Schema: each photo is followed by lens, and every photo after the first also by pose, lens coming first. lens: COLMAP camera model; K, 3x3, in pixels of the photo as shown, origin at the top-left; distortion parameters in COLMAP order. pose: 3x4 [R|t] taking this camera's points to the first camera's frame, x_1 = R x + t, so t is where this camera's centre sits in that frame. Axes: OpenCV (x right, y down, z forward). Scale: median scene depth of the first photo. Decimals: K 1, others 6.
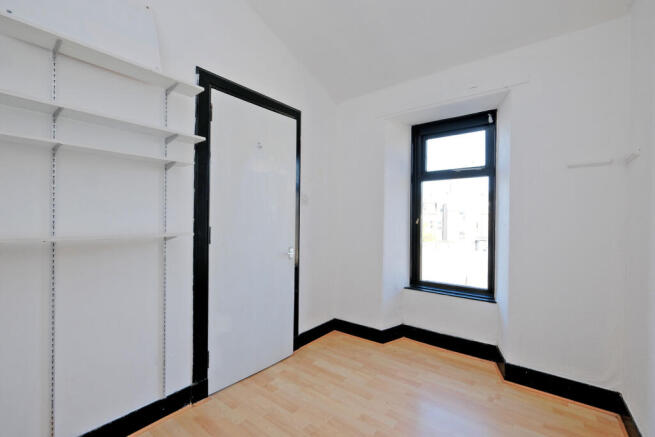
lens RADIAL K [[286.0, 0, 326.6], [0, 286.0, 218.6], [0, 0, 1]] dist [-0.003560, 0.000594]
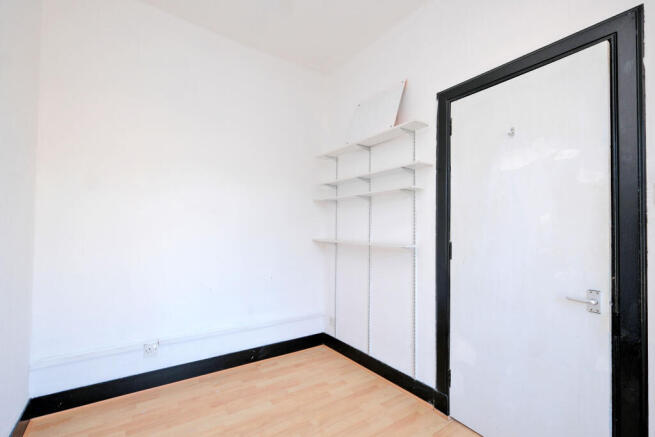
lens RADIAL K [[286.0, 0, 328.3], [0, 286.0, 220.1], [0, 0, 1]] dist [-0.003560, 0.000594]
pose [[-0.290322, -0.040427, -0.956075, 0.711466], [-0.012043, 0.999182, -0.038593, -0.005097], [0.956853, 0.000310, -0.290572, 0.953247]]
